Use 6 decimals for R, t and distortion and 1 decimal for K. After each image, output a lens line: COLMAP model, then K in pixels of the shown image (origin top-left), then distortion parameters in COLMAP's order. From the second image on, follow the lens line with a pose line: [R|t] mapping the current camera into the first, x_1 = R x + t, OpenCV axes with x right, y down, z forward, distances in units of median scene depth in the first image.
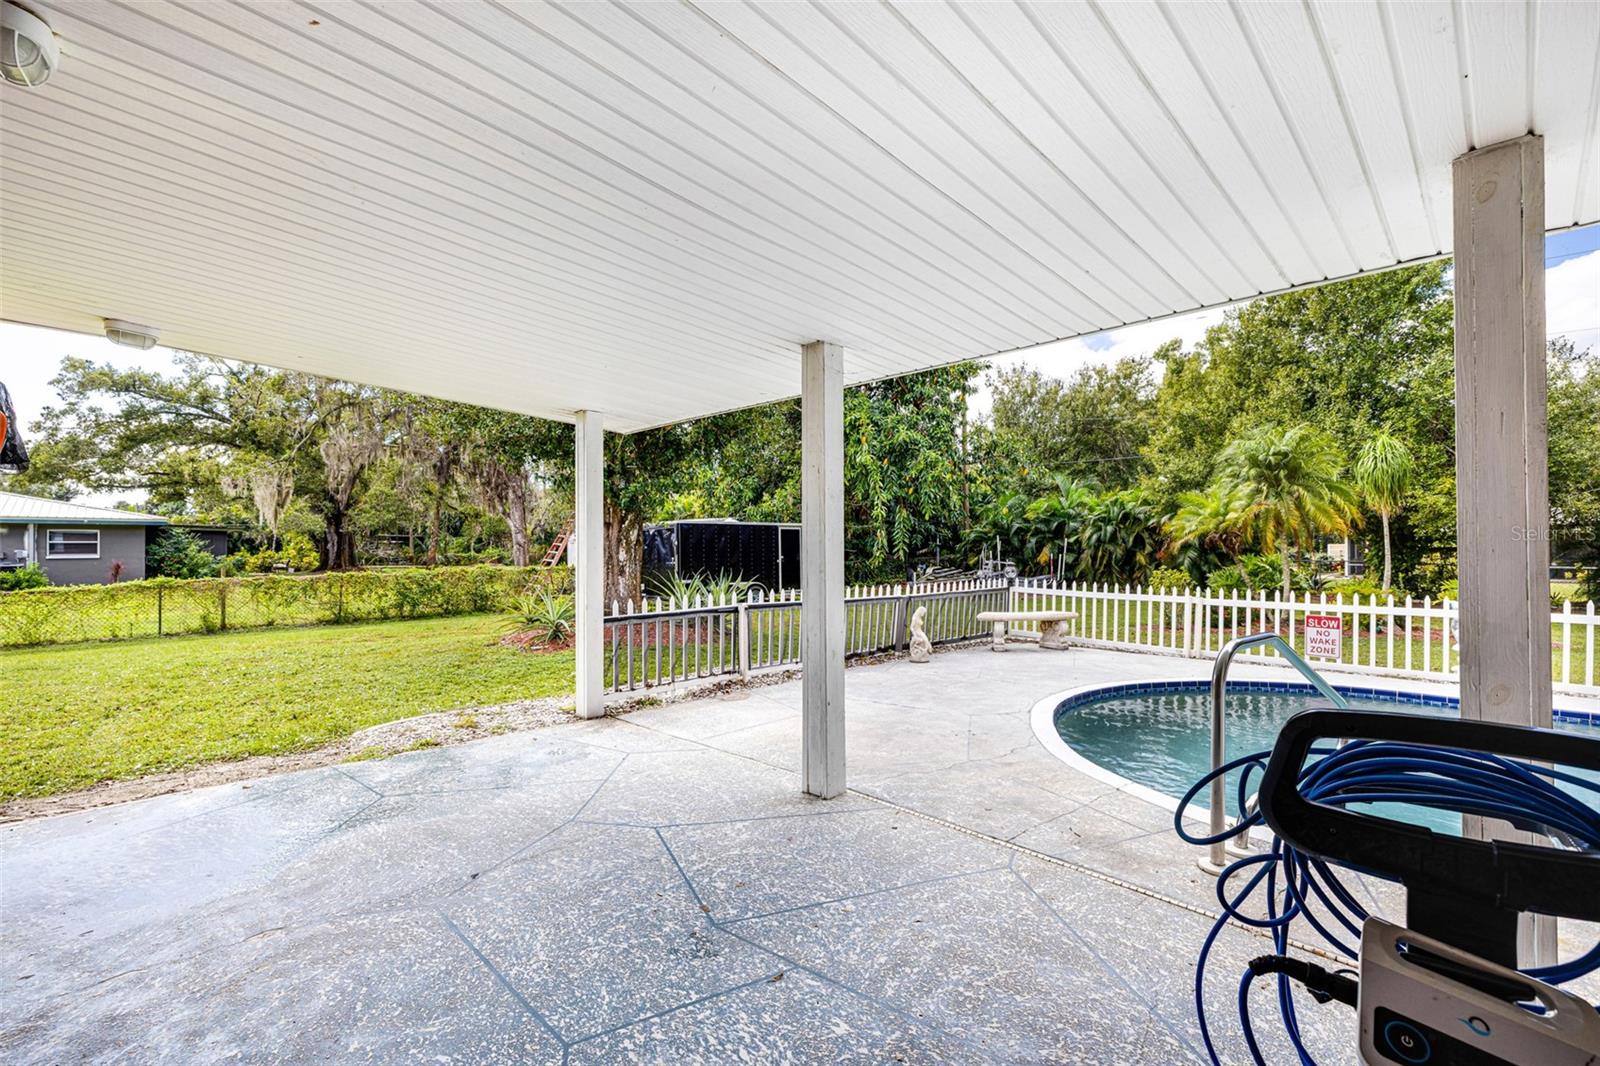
lens RADIAL K [[695.1, 0, 818.0], [0, 695.1, 536.7], [0, 0, 1]] dist [-0.000226, 0.000006]
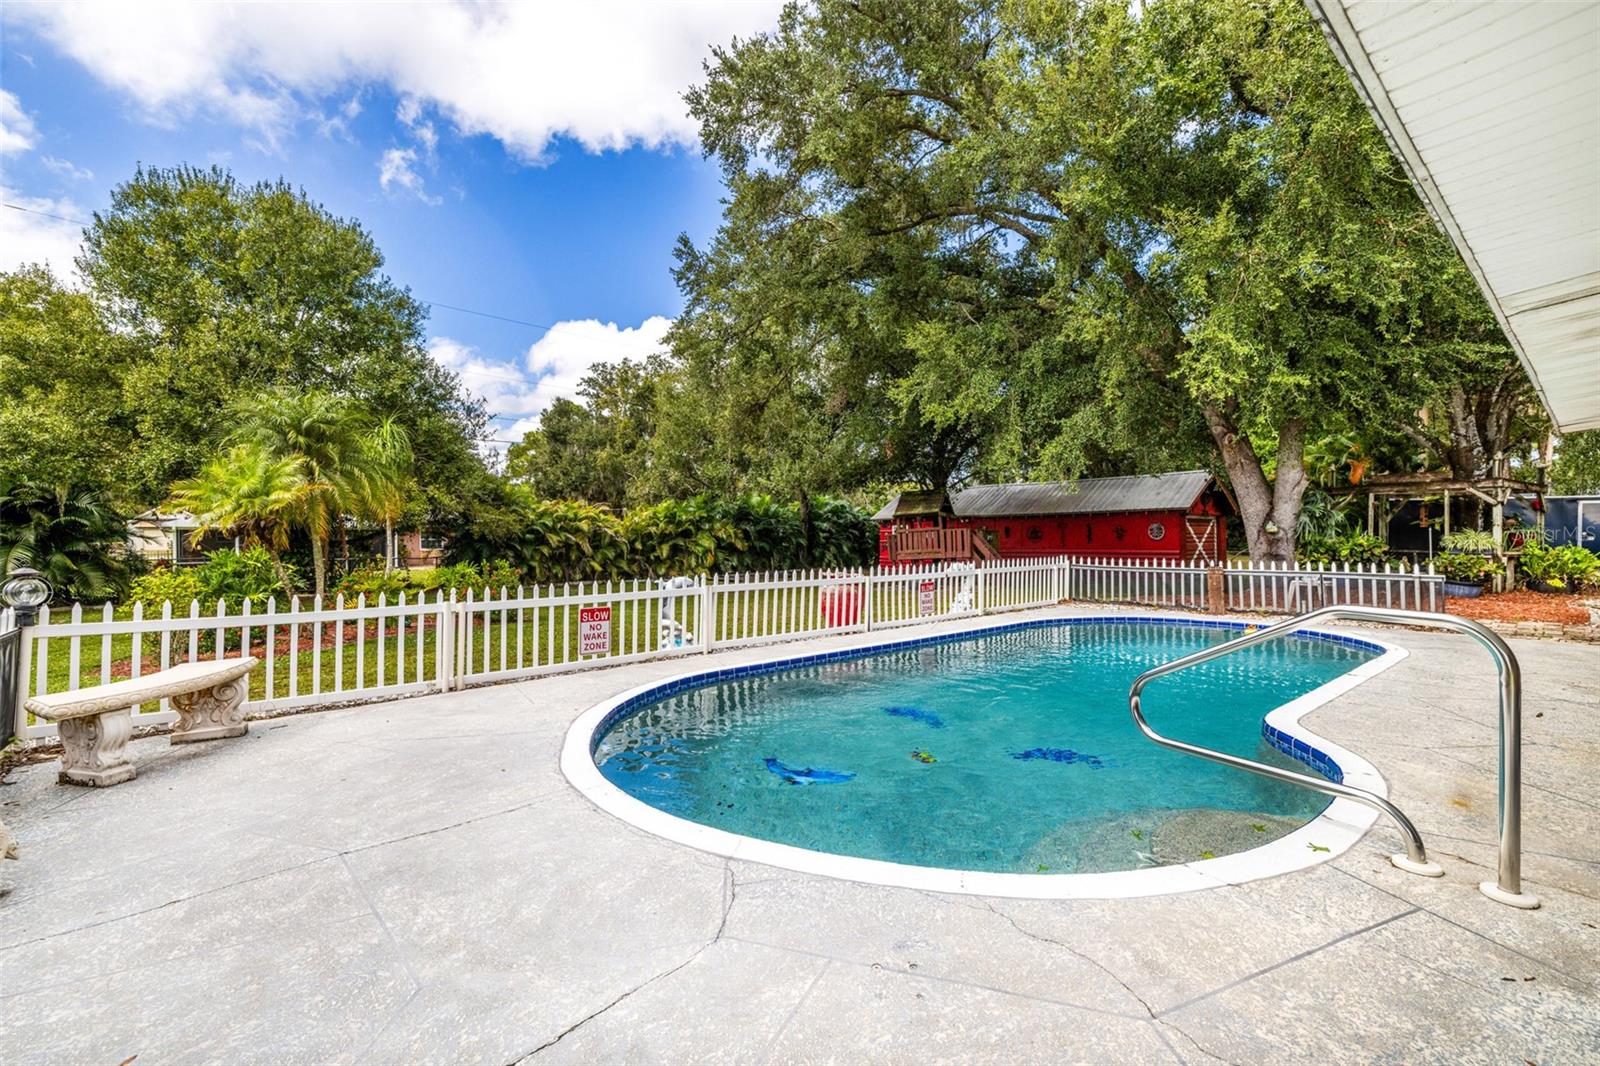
lens RADIAL K [[695.1, 0, 818.0], [0, 695.1, 536.7], [0, 0, 1]] dist [-0.000226, 0.000006]
pose [[0.125365, 0.000656, 0.992111, -0.089839], [0.008319, 0.999964, -0.001713, 0.025832], [-0.992076, 0.008468, 0.125355, 0.549677]]
